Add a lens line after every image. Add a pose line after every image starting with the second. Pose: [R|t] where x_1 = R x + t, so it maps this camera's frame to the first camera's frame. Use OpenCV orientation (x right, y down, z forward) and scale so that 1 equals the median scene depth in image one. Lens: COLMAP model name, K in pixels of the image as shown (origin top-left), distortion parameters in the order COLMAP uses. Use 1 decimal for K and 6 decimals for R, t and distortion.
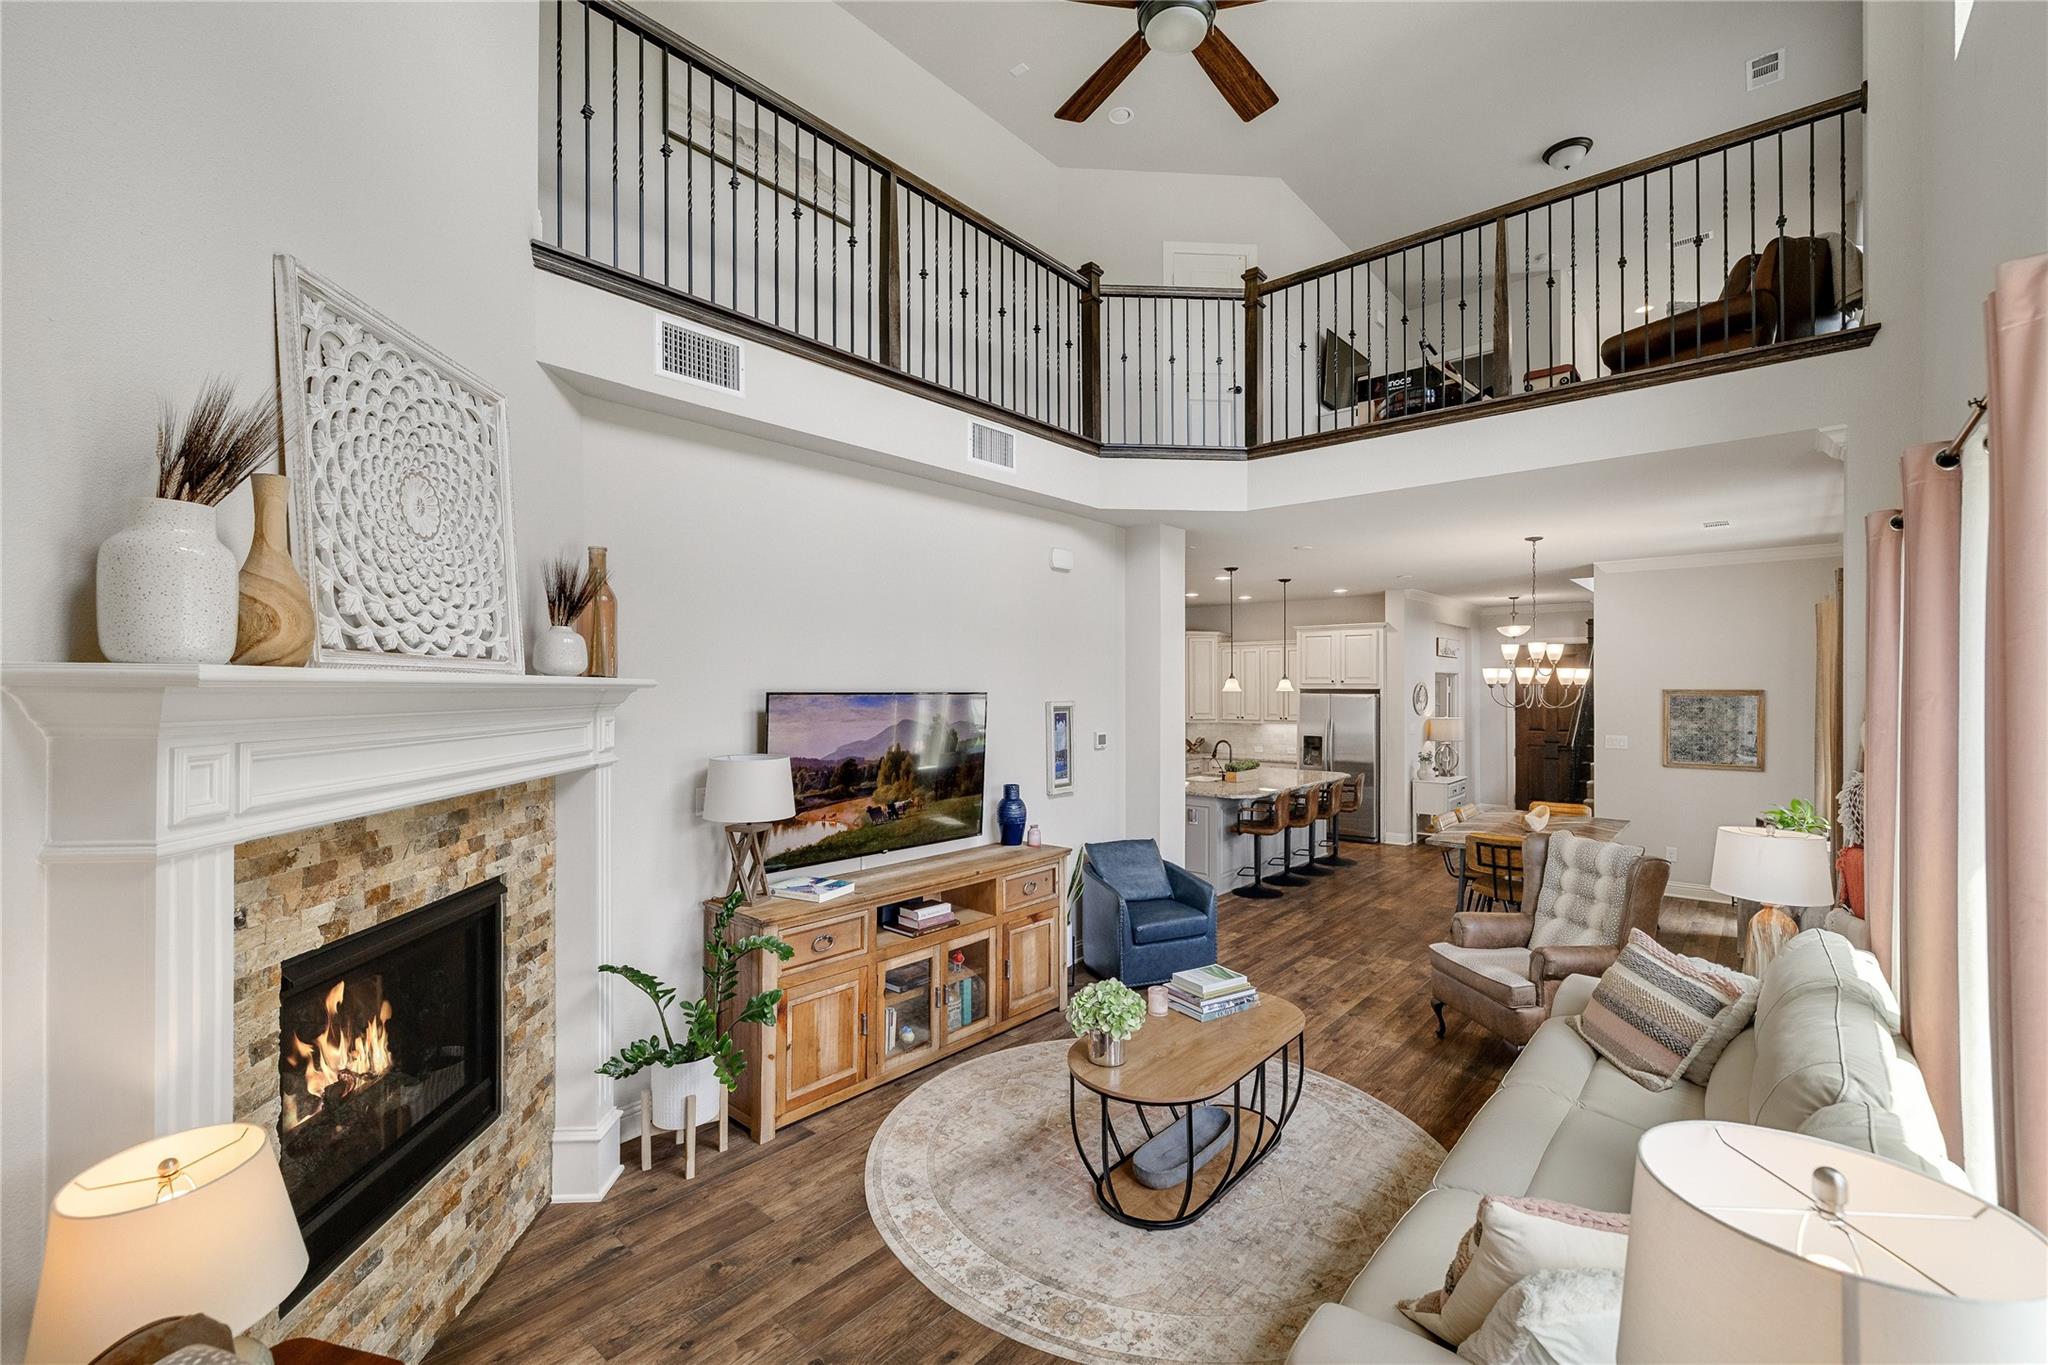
lens RADIAL K [[862.5, 0, 1024.0], [0, 862.5, 682.5], [0, 0, 1]] dist [0.002180, 0.000603]
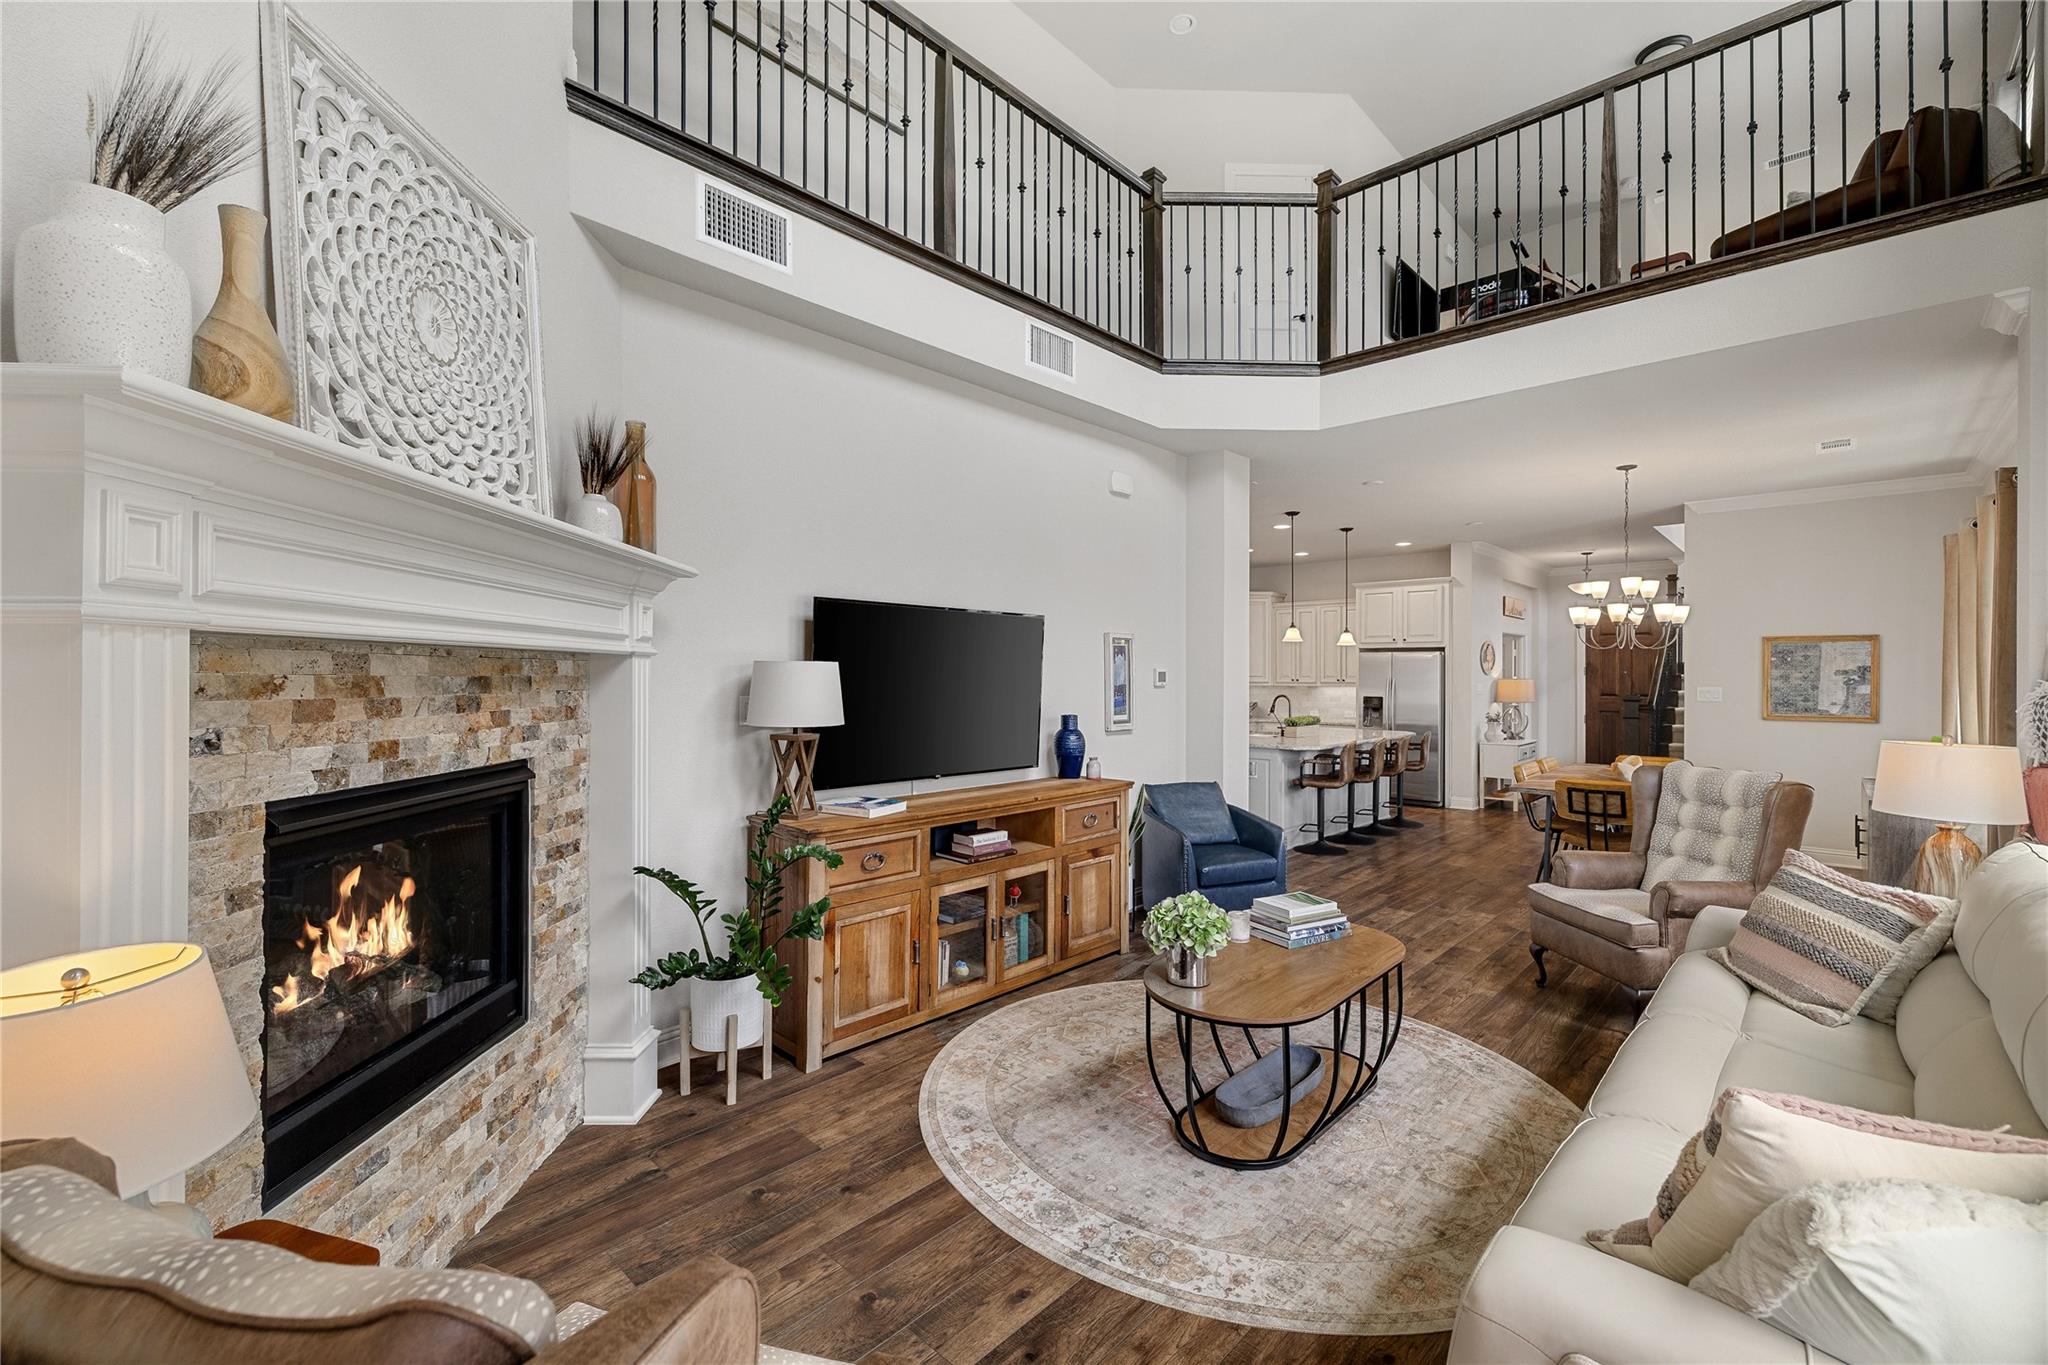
lens RADIAL K [[869.1, 0, 1029.9], [0, 869.1, 650.6], [0, 0, 1]] dist [0.002243, 0.000128]
pose [[0.998961, 0.002255, -0.045524, -0.027852], [-0.002363, 0.999995, -0.002318, 0.096561], [0.045519, 0.002423, 0.998961, 0.088938]]
